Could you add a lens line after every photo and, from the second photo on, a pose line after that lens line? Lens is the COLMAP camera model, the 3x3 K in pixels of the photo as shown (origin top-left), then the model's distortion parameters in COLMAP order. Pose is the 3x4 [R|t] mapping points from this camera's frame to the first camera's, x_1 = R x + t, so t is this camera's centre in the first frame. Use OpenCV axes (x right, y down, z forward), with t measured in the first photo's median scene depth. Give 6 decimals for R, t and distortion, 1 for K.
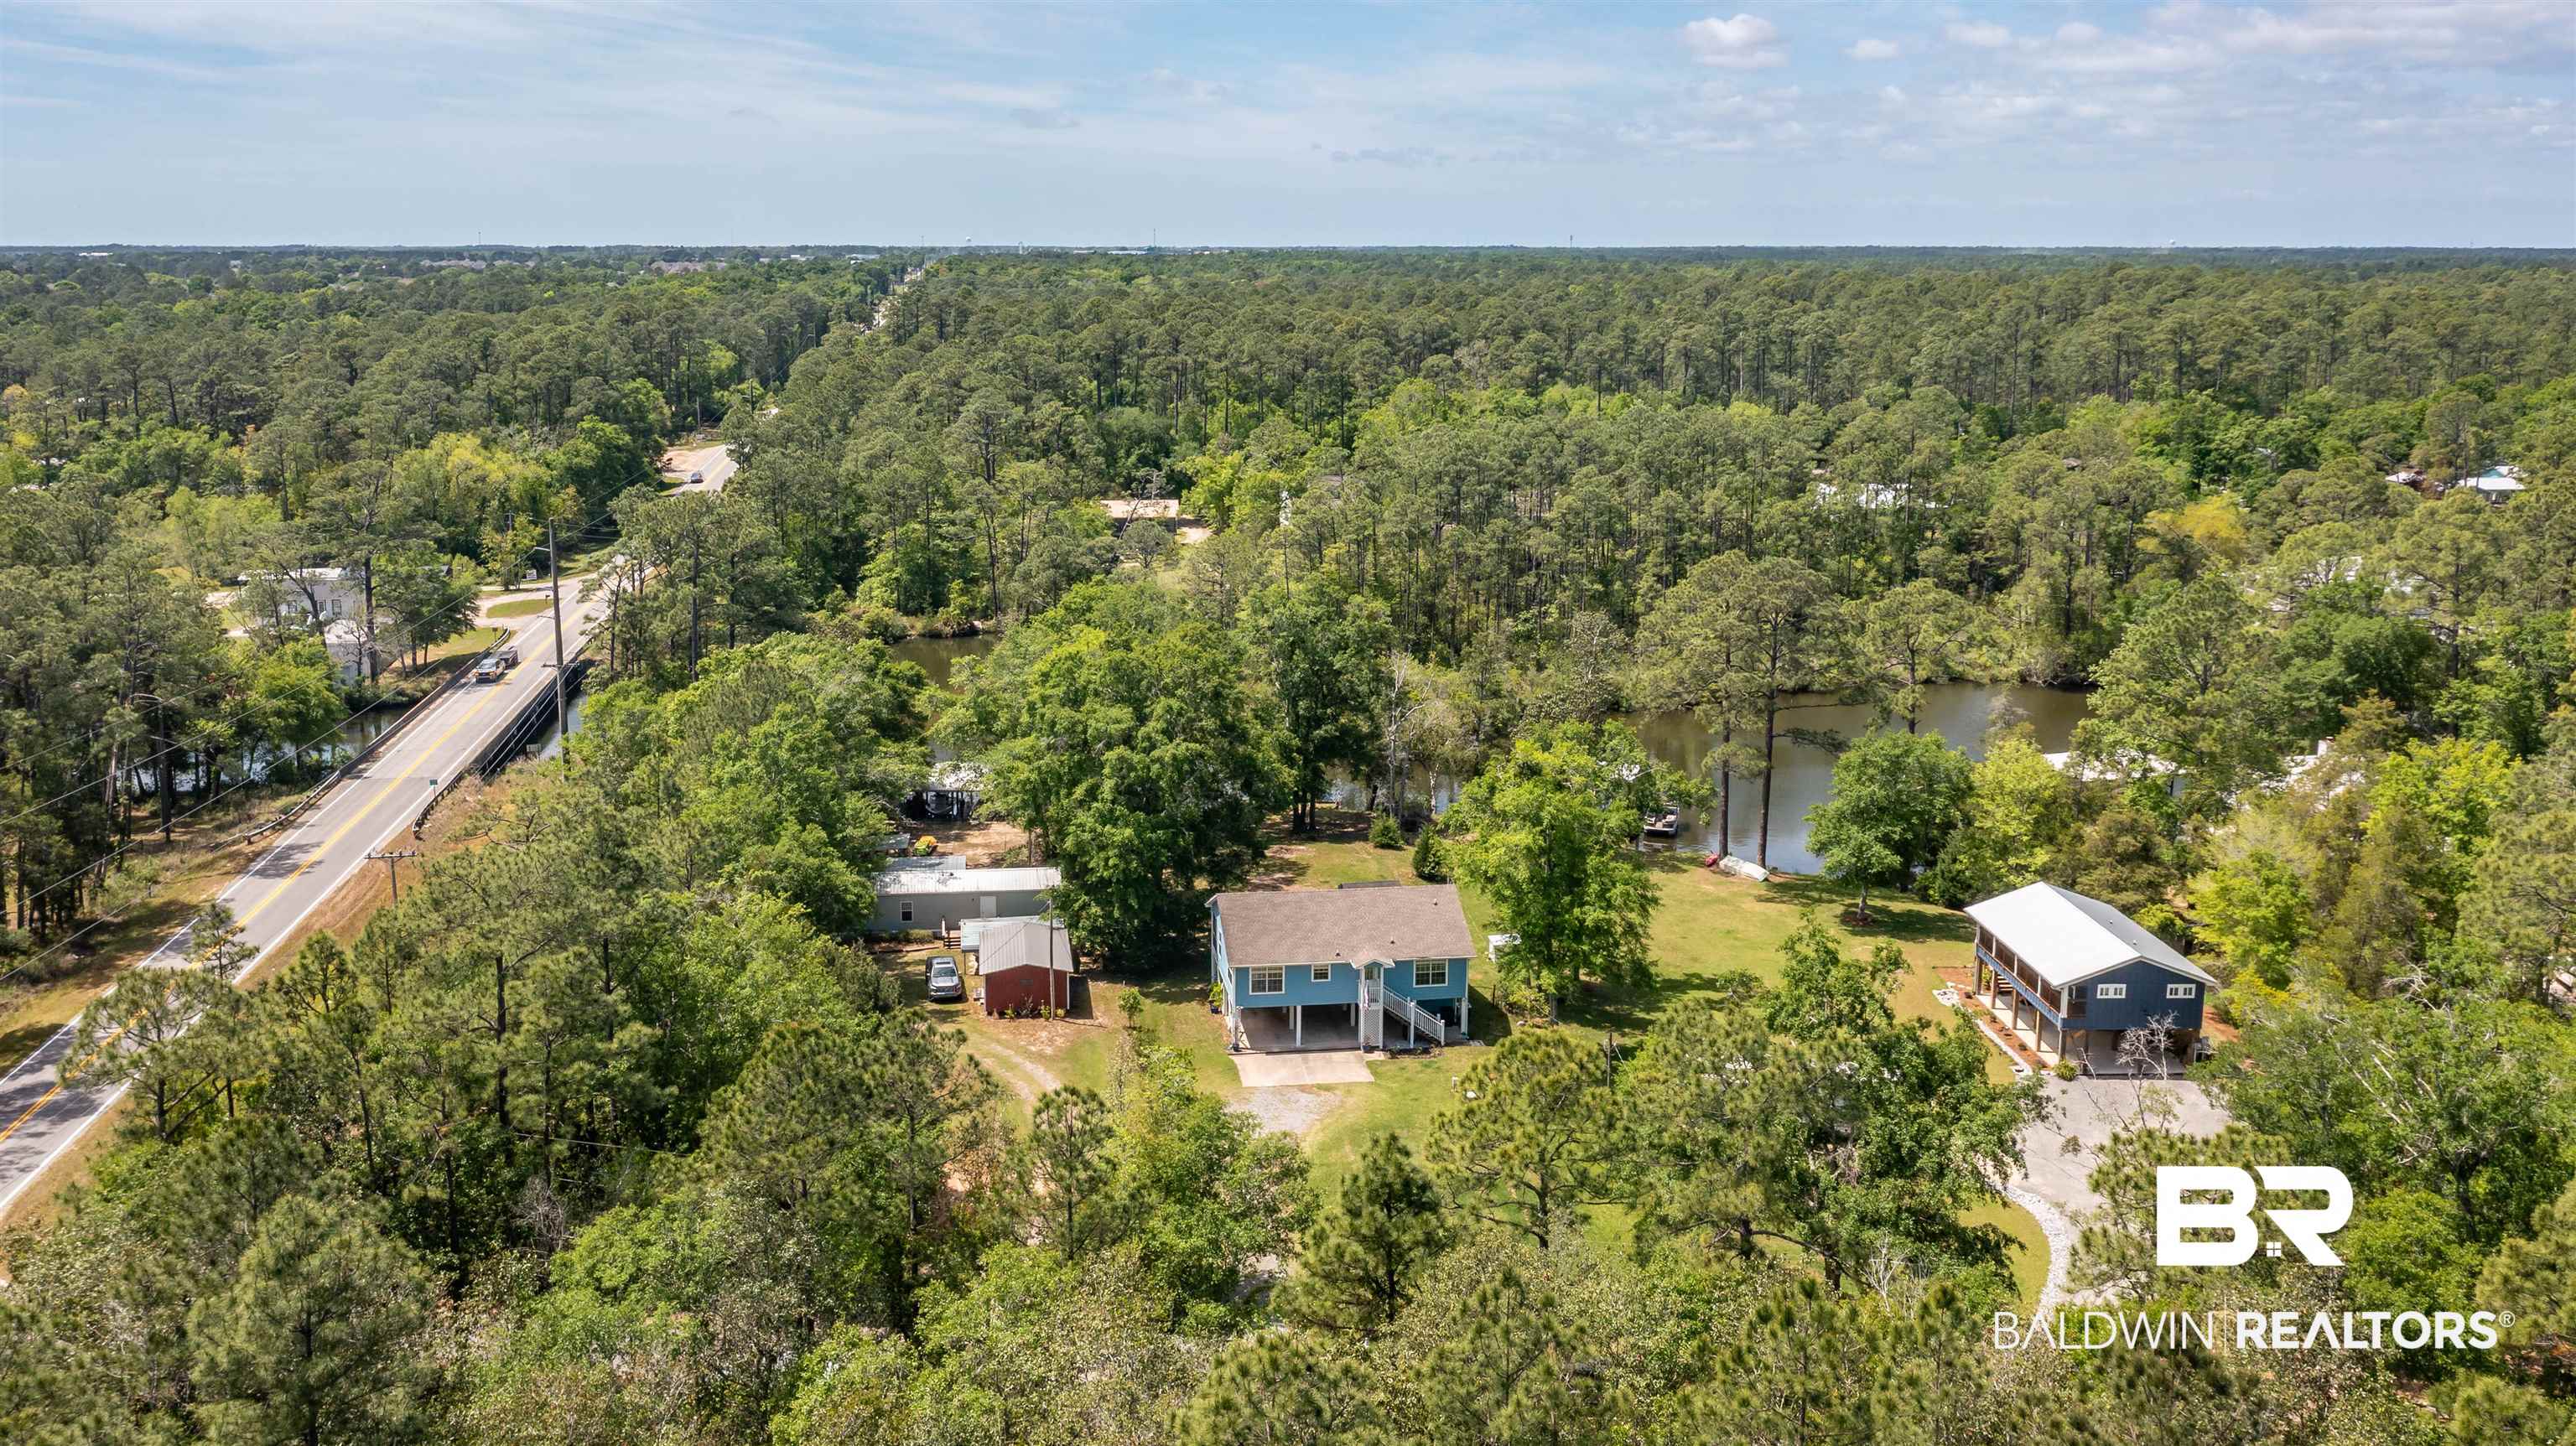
lens RADIAL K [[2183.0, 0, 1272.3], [0, 2183.0, 662.7], [0, 0, 1]] dist [-0.001020, 0.000695]
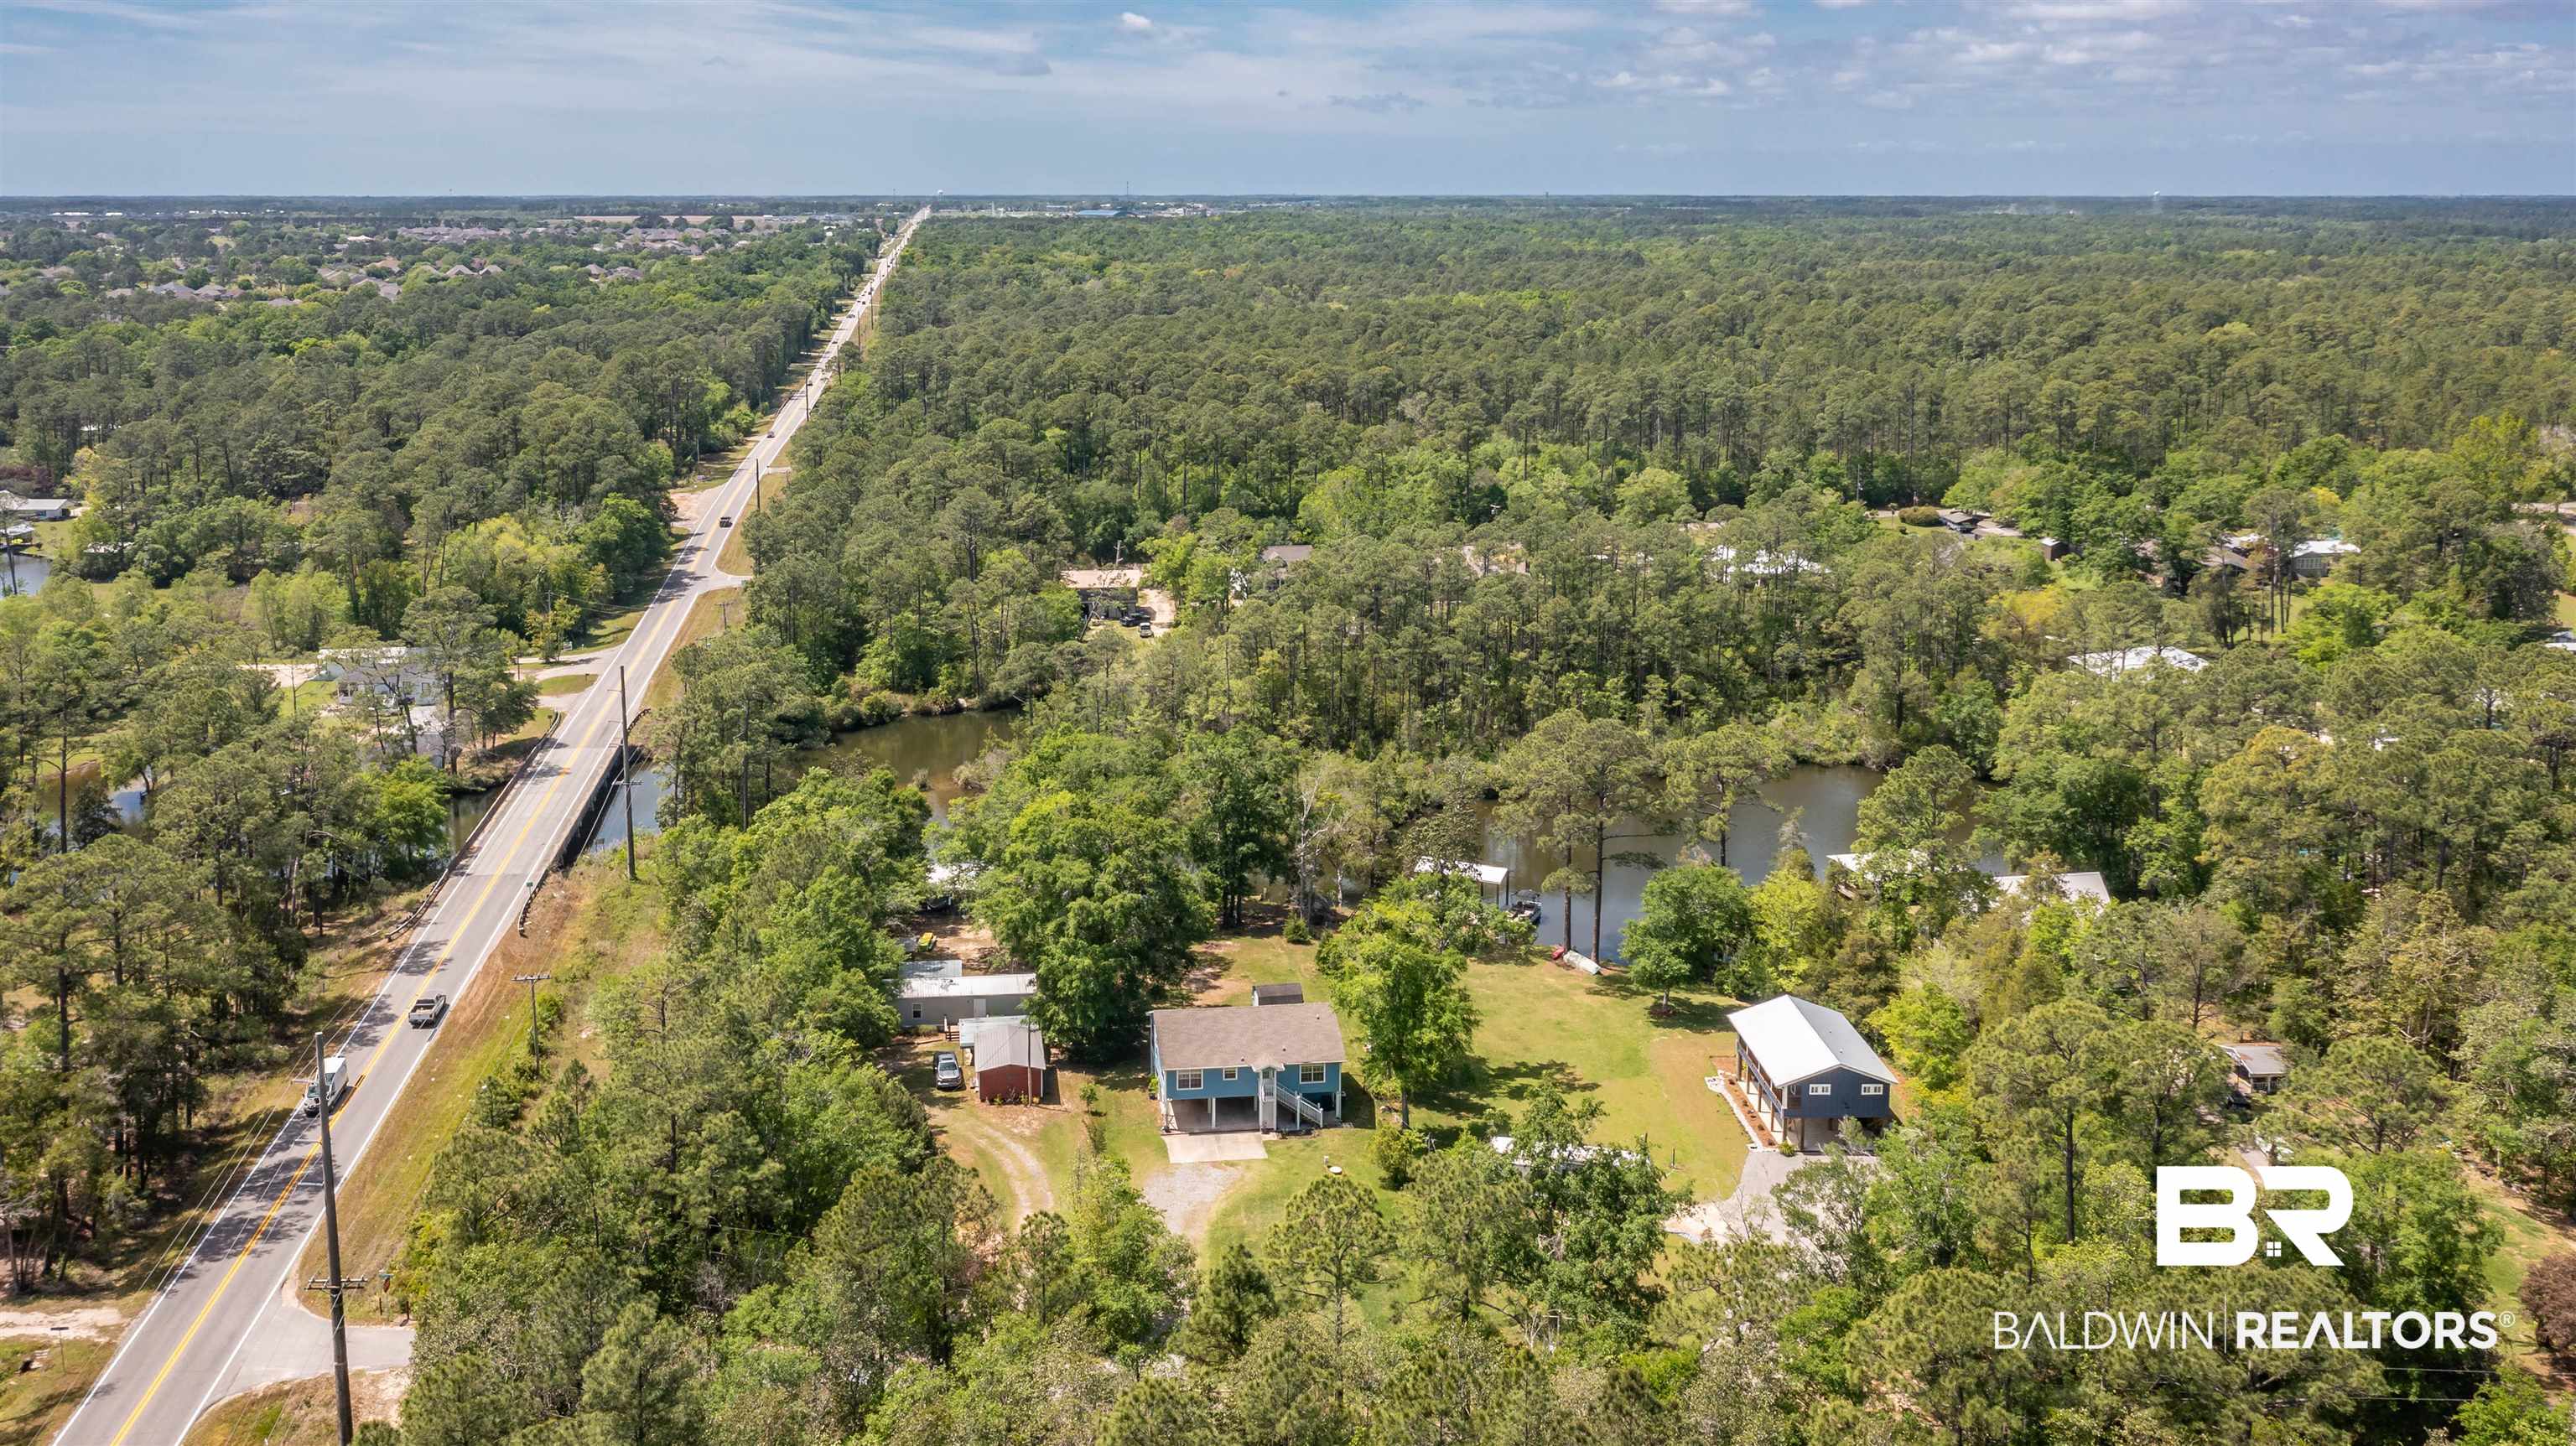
lens RADIAL K [[2152.2, 0, 1229.1], [0, 2152.2, 605.3], [0, 0, 1]] dist [0.001783, -0.006013]
pose [[0.999984, 0.001405, -0.005417, 0.026060], [-0.001493, 0.999867, -0.016259, -0.114087], [0.005393, 0.016266, 0.999853, -0.300355]]
